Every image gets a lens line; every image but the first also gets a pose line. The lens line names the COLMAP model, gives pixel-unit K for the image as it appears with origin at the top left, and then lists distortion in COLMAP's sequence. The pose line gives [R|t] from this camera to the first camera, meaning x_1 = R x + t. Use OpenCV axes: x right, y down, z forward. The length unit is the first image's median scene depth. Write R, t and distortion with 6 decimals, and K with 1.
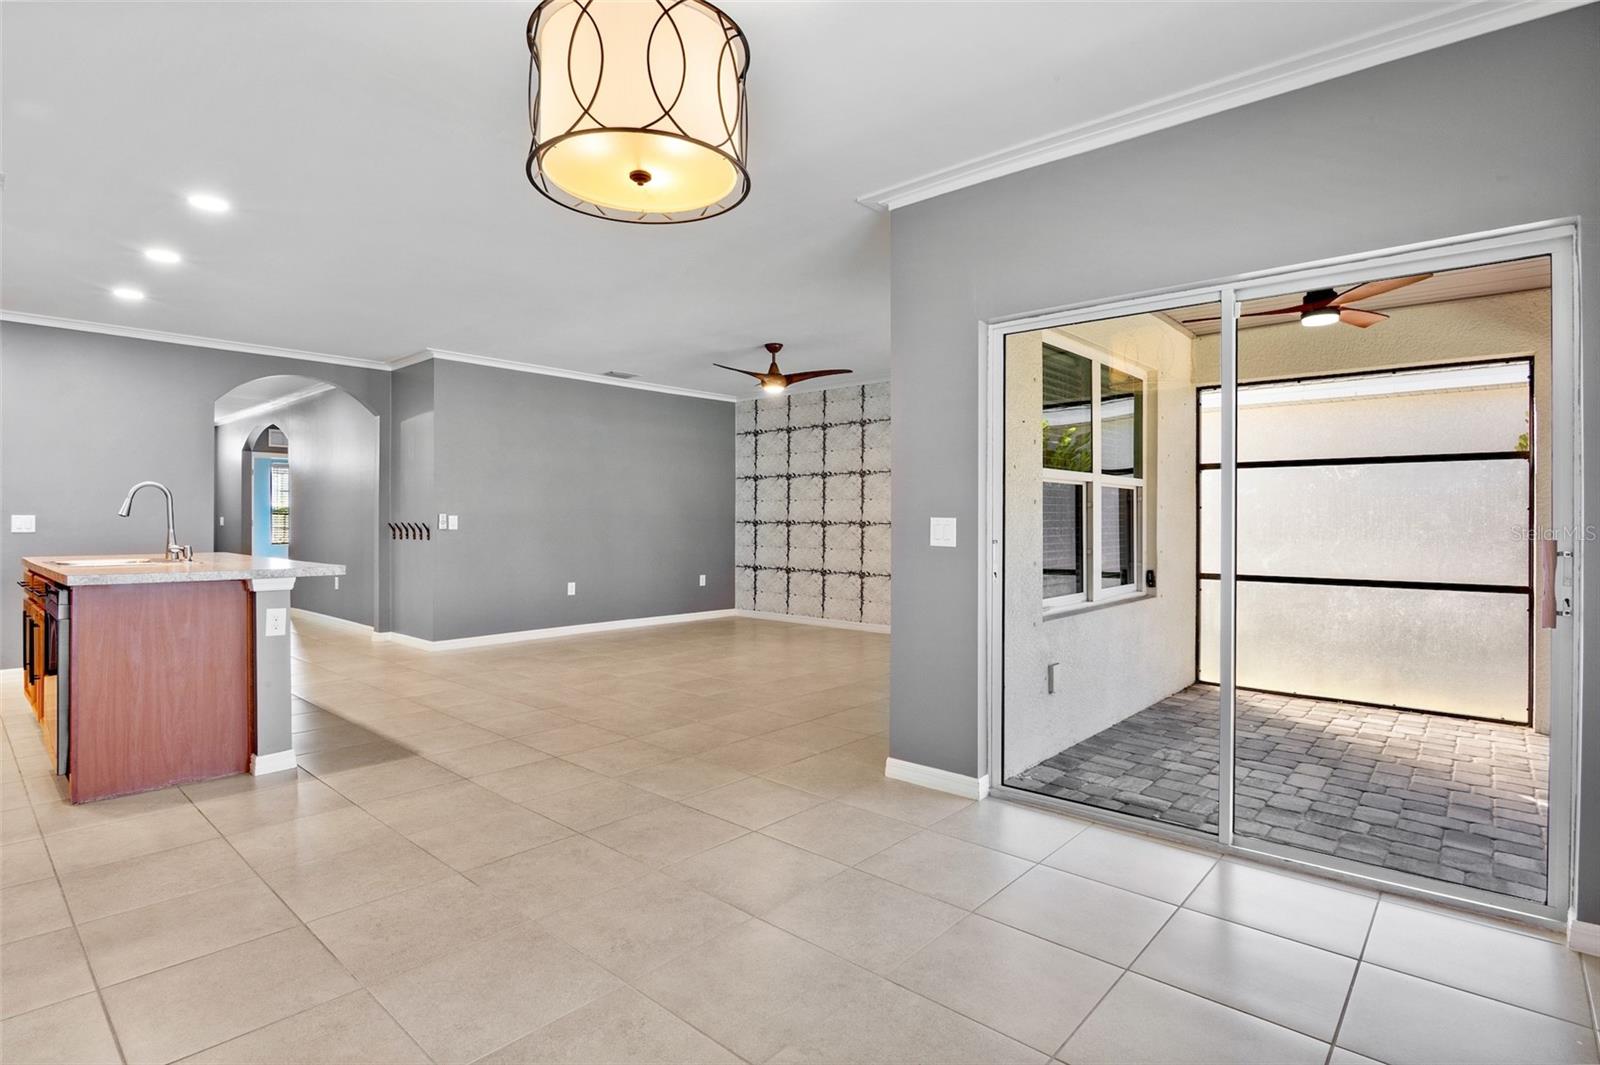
lens RADIAL K [[791.5, 0, 788.9], [0, 791.5, 529.4], [0, 0, 1]] dist [-0.024783, -0.001663]
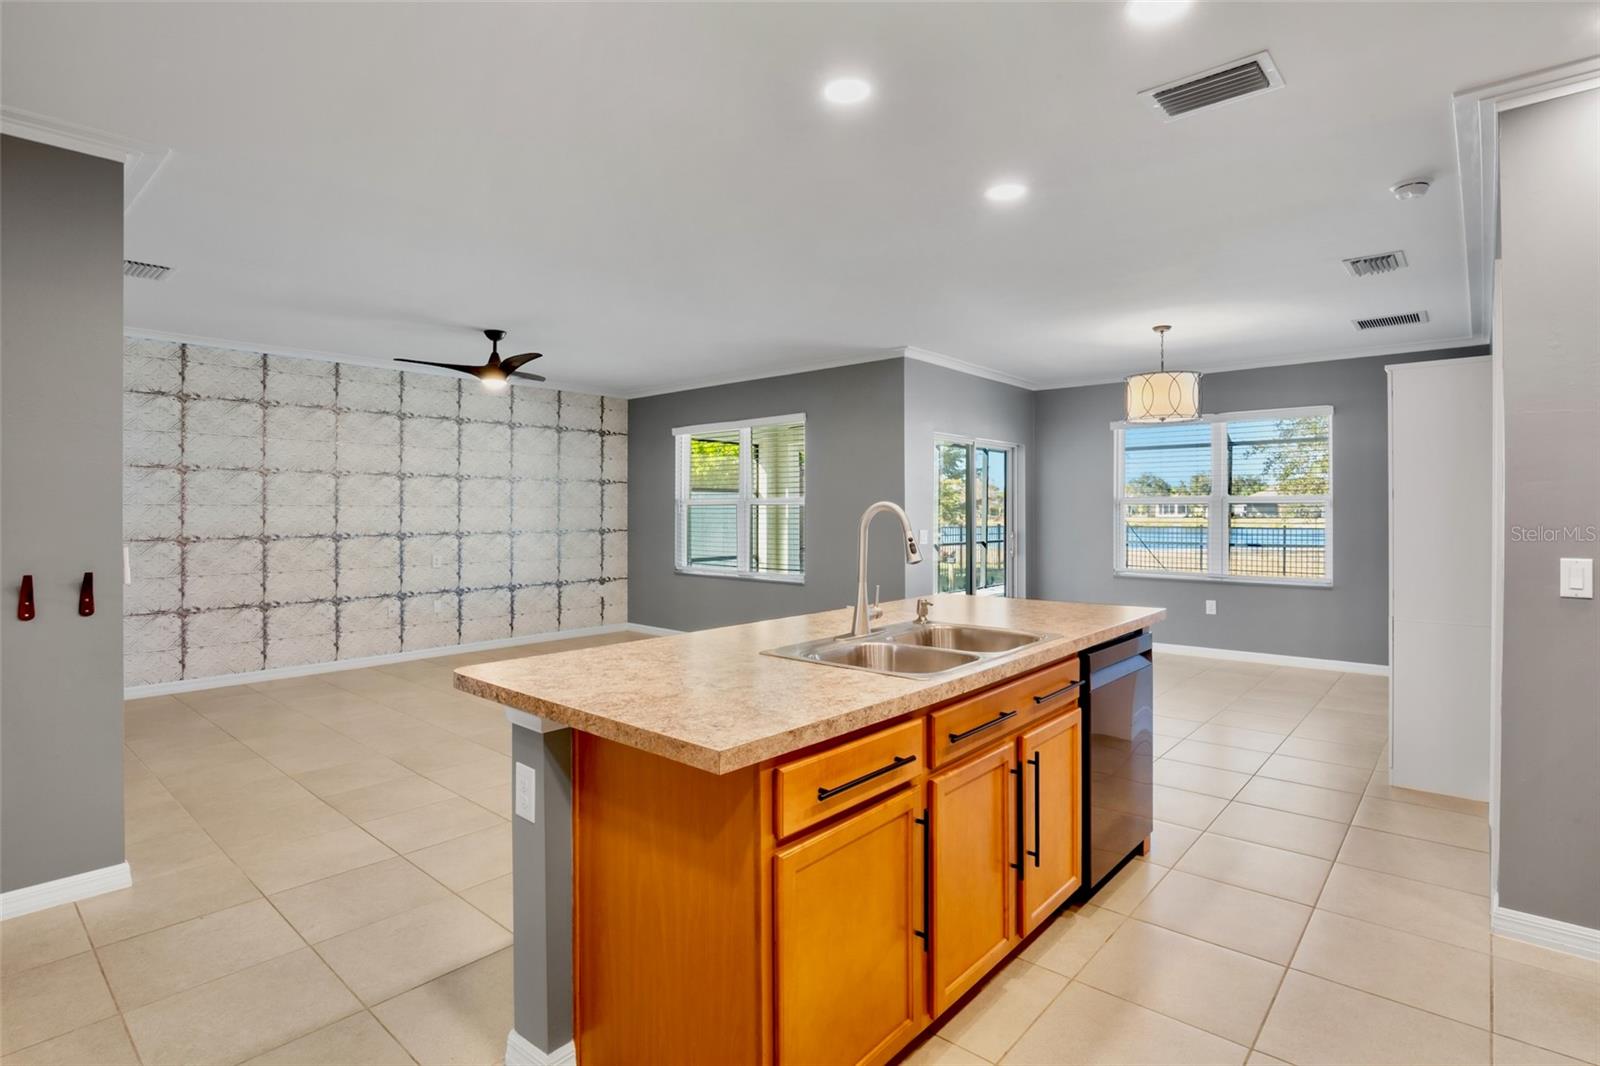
lens RADIAL K [[791.5, 0, 801.9], [0, 791.5, 521.9], [0, 0, 1]] dist [-0.024783, -0.001663]
pose [[-0.016985, -0.015565, 0.999735, -0.684630], [0.015453, 0.999755, 0.015828, -0.026284], [-0.999736, 0.015718, -0.016741, 0.529150]]
